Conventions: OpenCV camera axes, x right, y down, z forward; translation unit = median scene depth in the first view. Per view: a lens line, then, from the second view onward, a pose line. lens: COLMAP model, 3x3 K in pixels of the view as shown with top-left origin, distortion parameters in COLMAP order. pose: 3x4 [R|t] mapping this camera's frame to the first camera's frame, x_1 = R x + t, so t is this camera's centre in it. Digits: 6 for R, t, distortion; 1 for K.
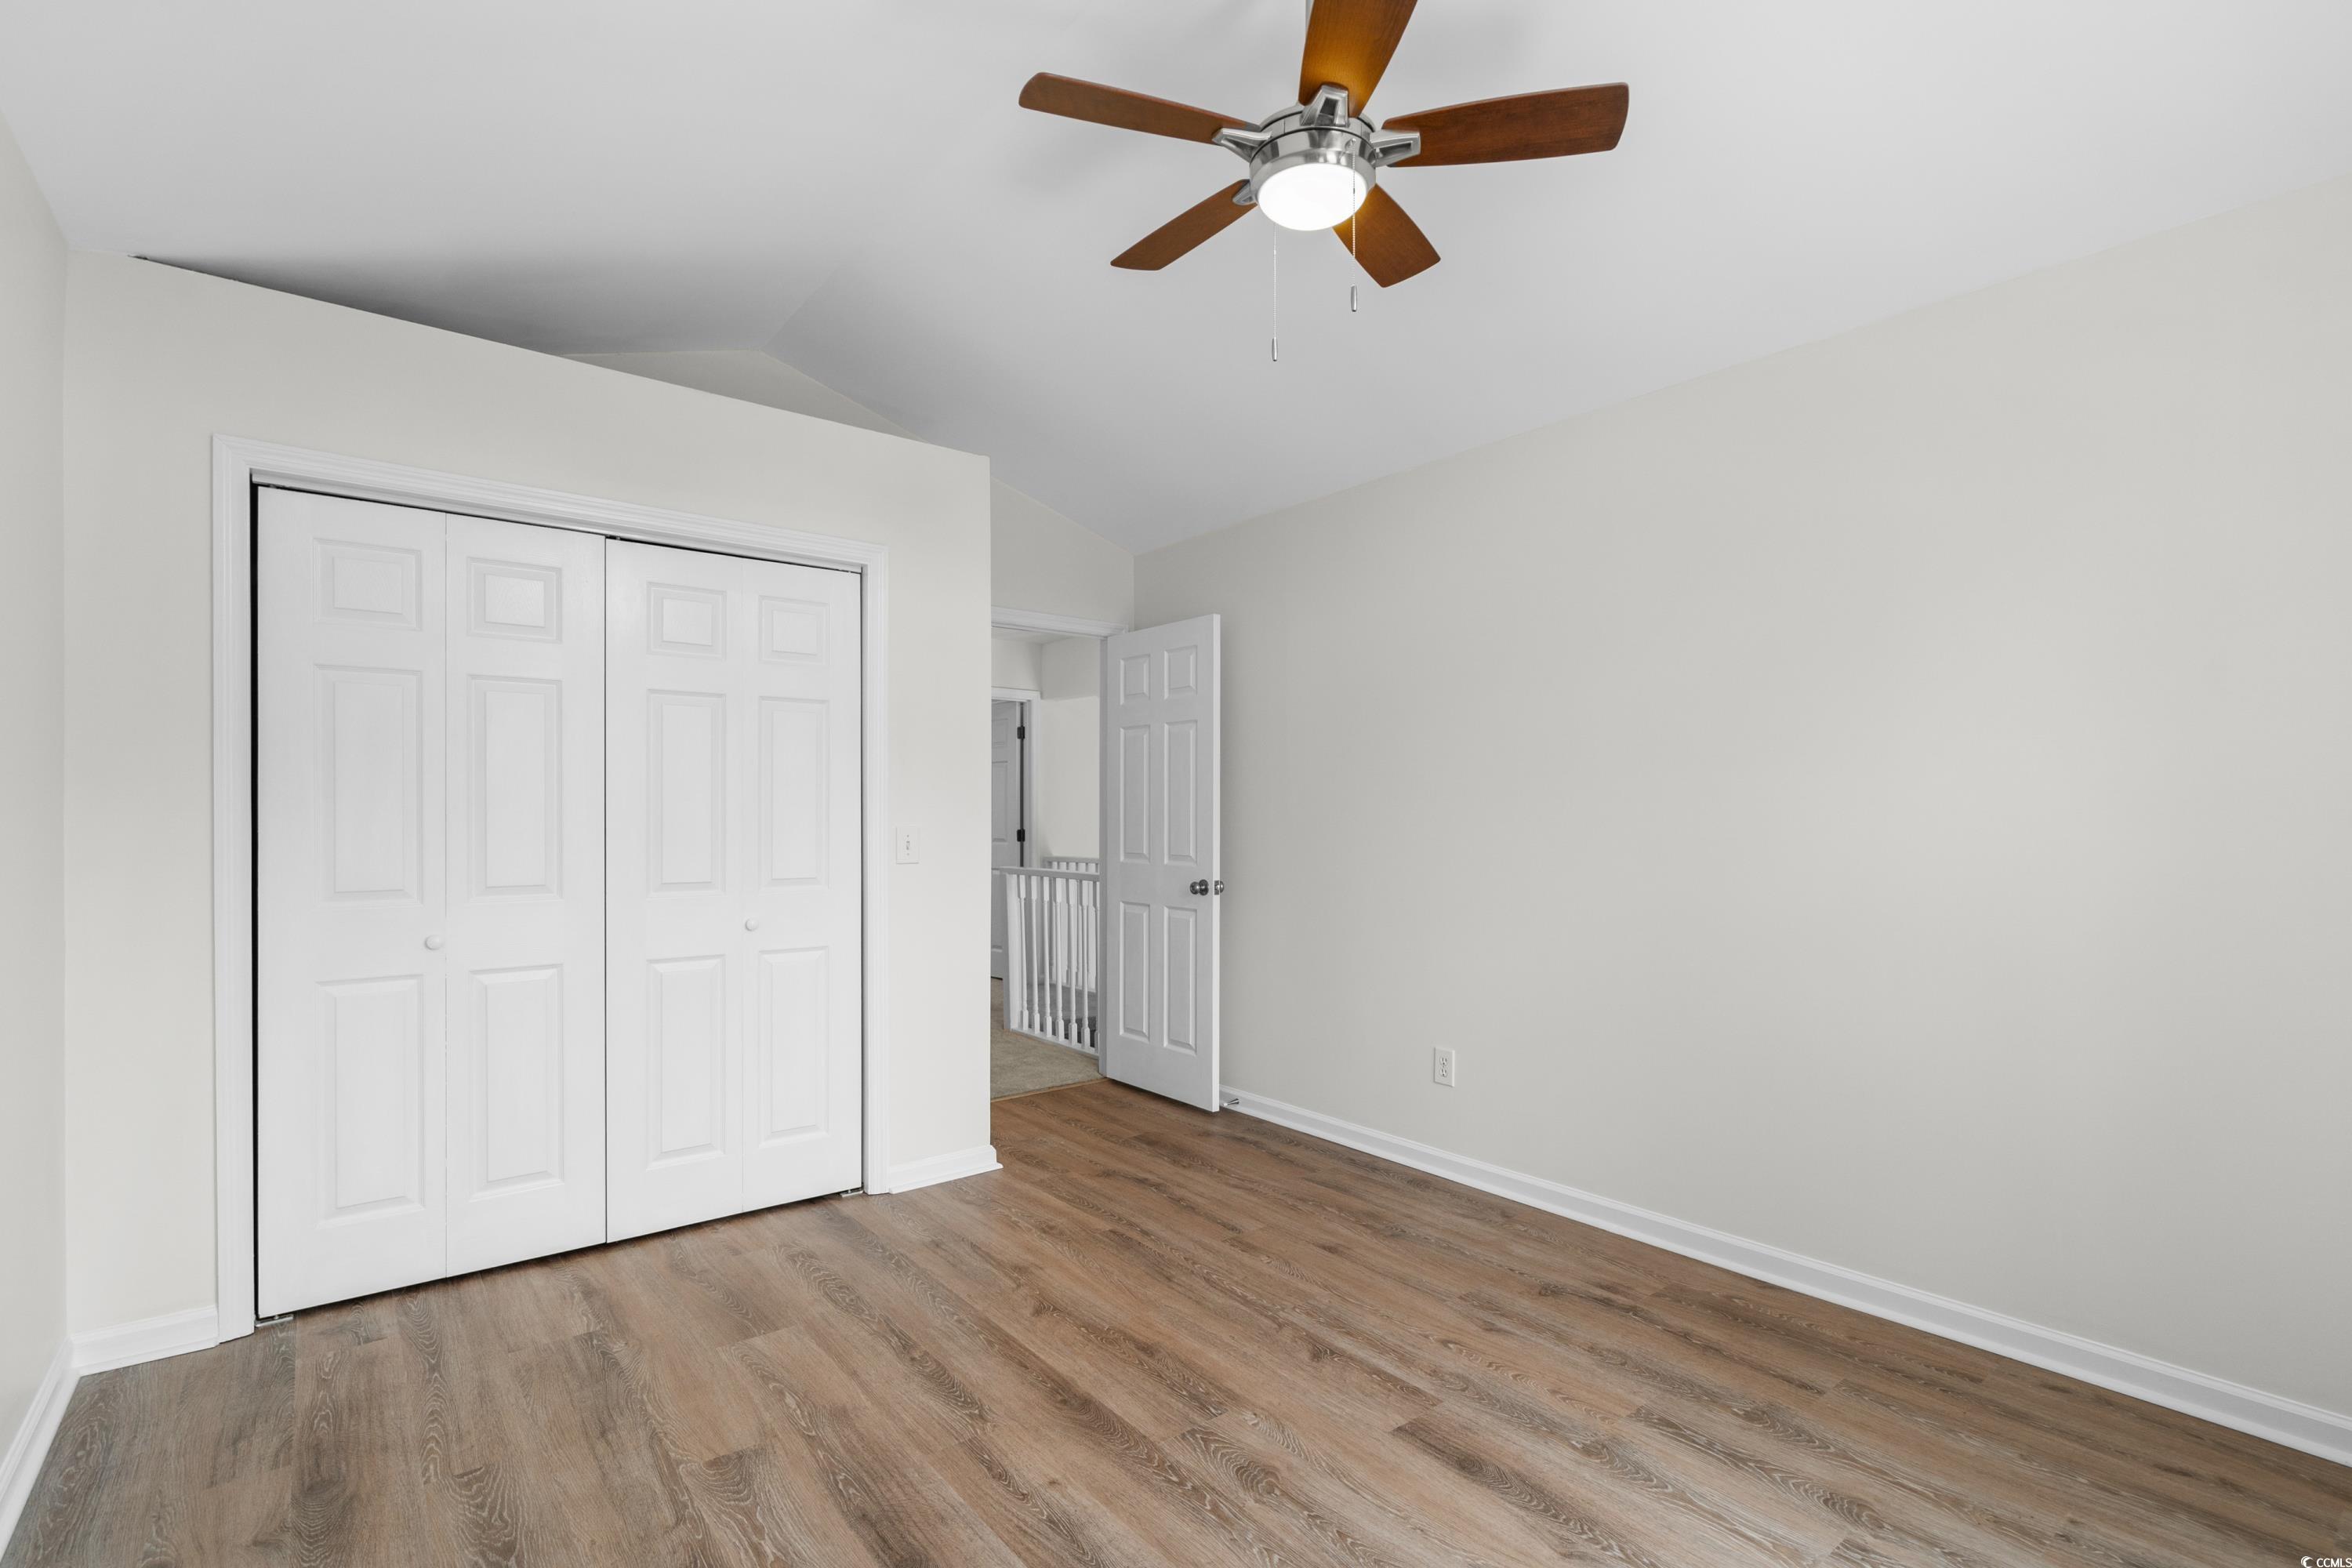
lens RADIAL K [[1074.1, 0, 1179.3], [0, 1074.1, 810.4], [0, 0, 1]] dist [0.003285, 0.000558]
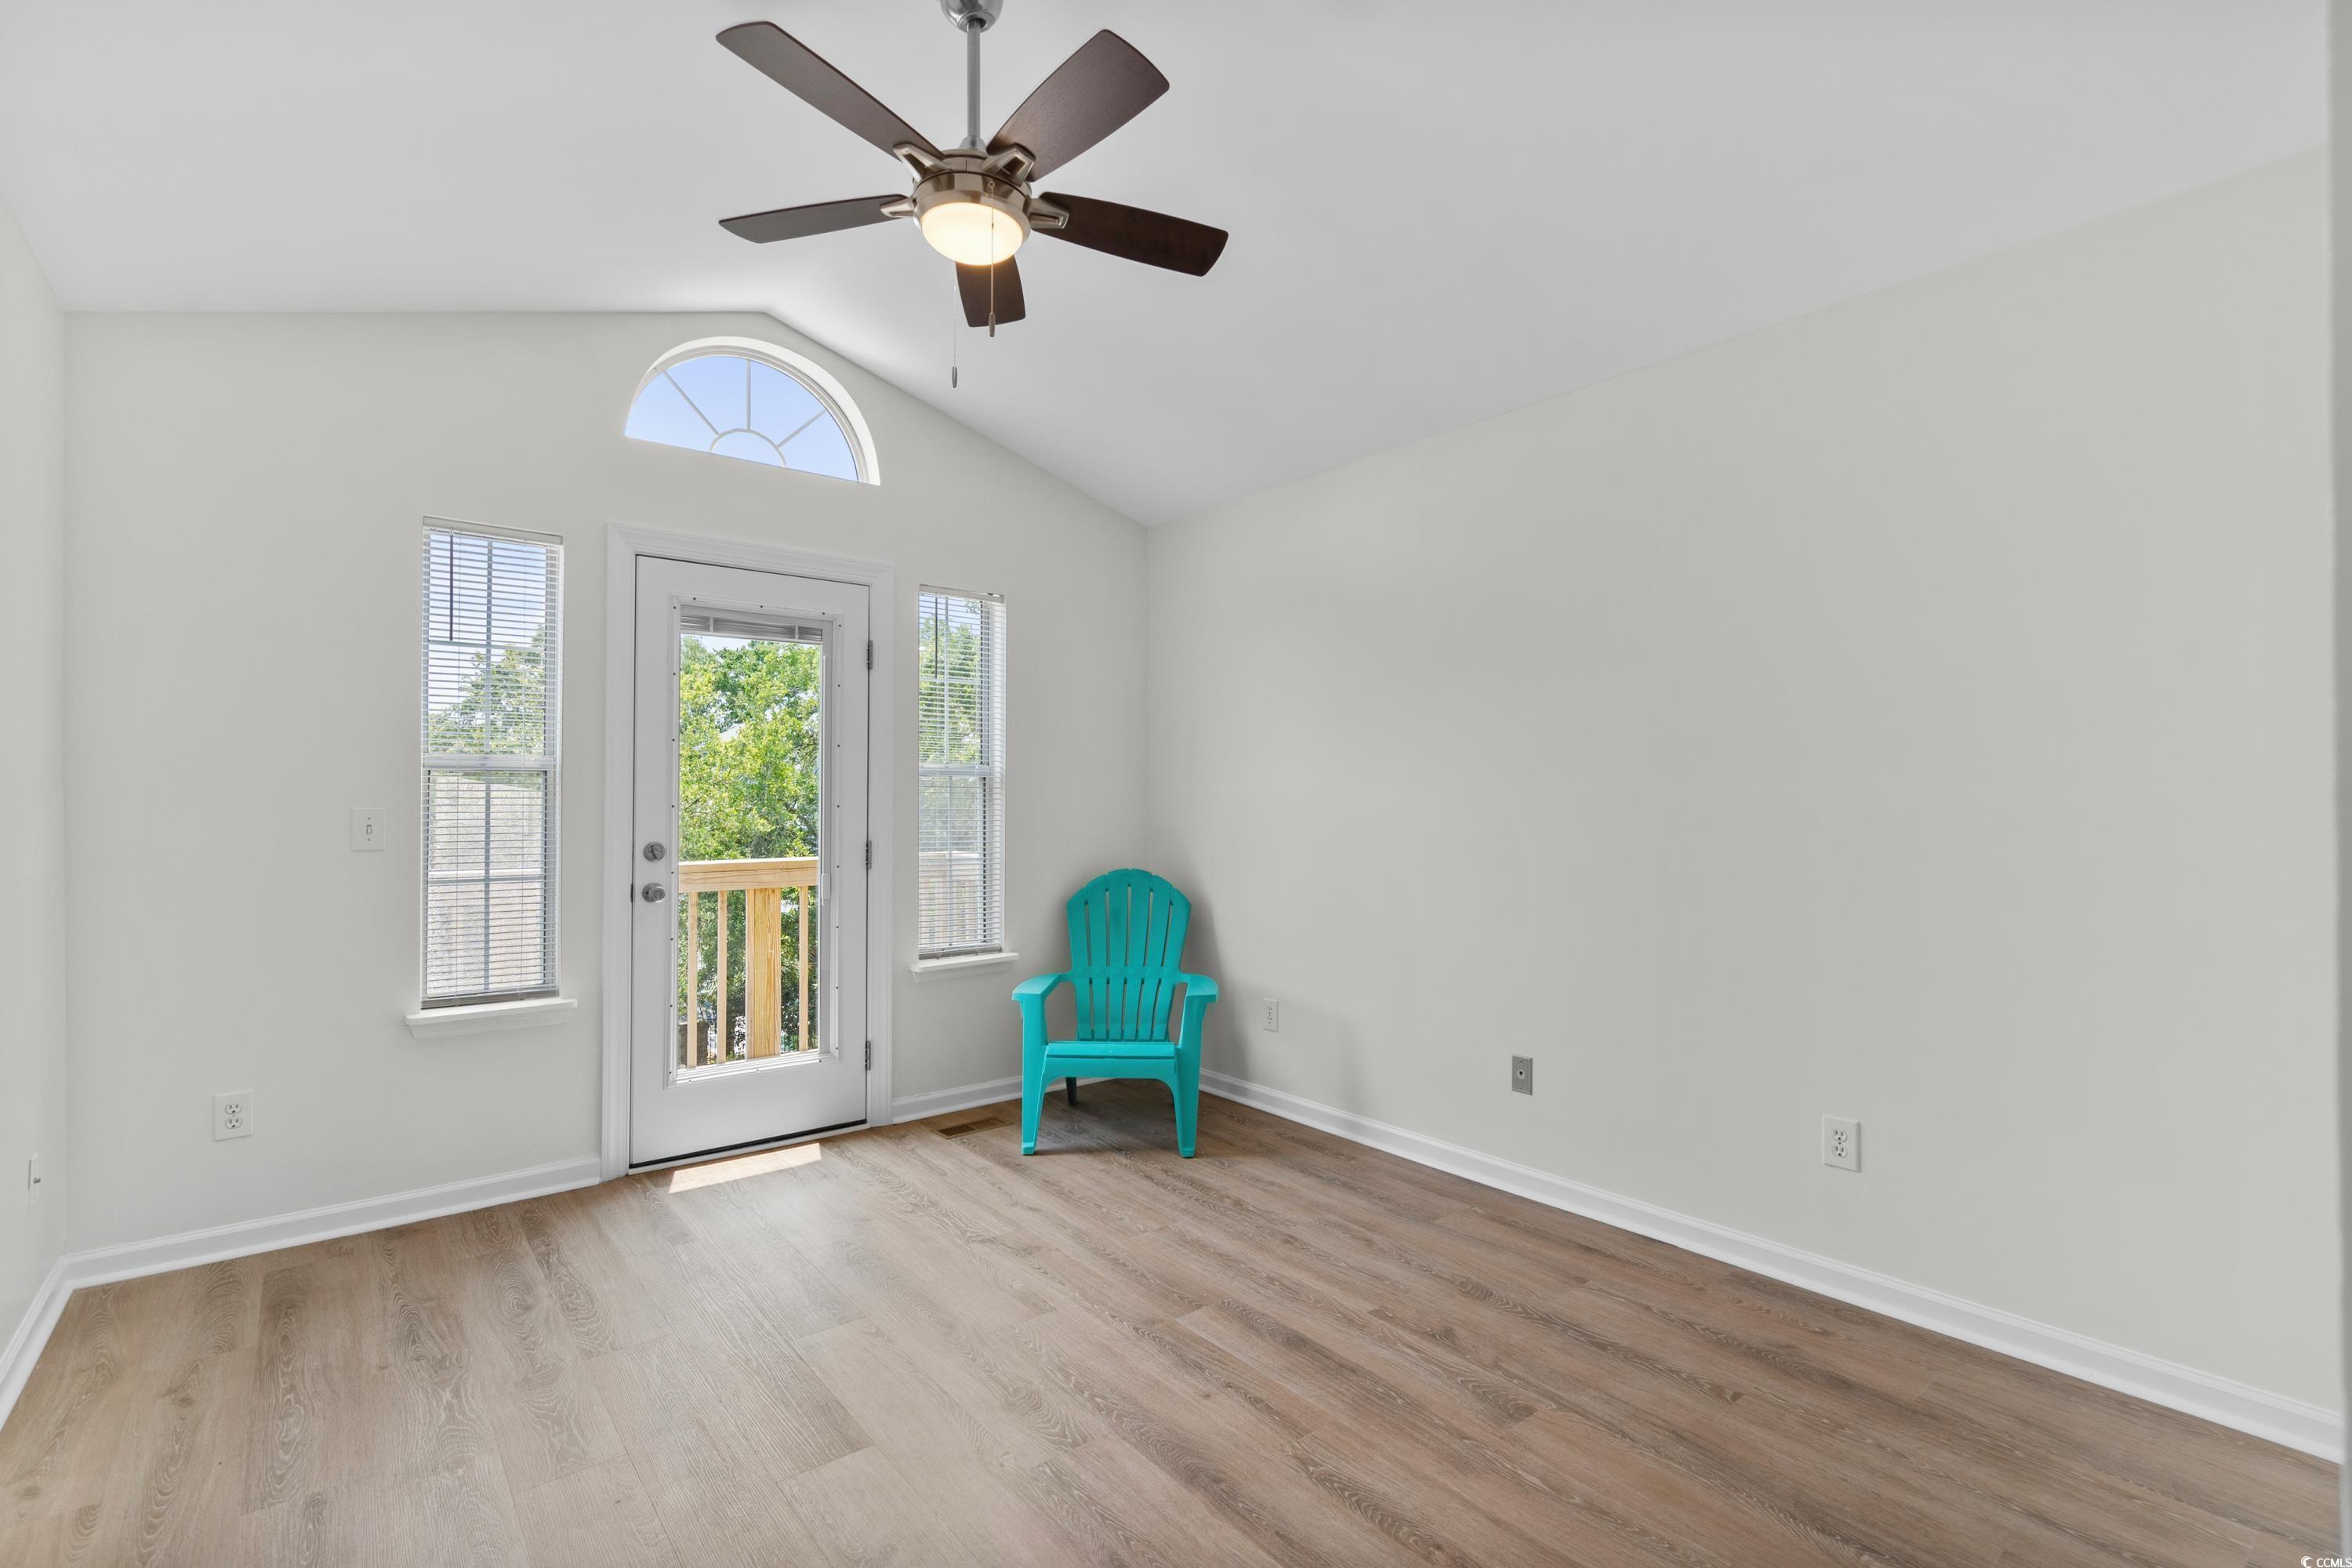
lens RADIAL K [[1075.6, 0, 1179.8], [0, 1075.6, 775.7], [0, 0, 1]] dist [-0.002020, 0.000329]
pose [[-0.999980, 0.002656, -0.005825, -0.079790], [0.002811, 0.999636, -0.026838, 0.004975], [0.005751, -0.026854, -0.999623, 2.032519]]
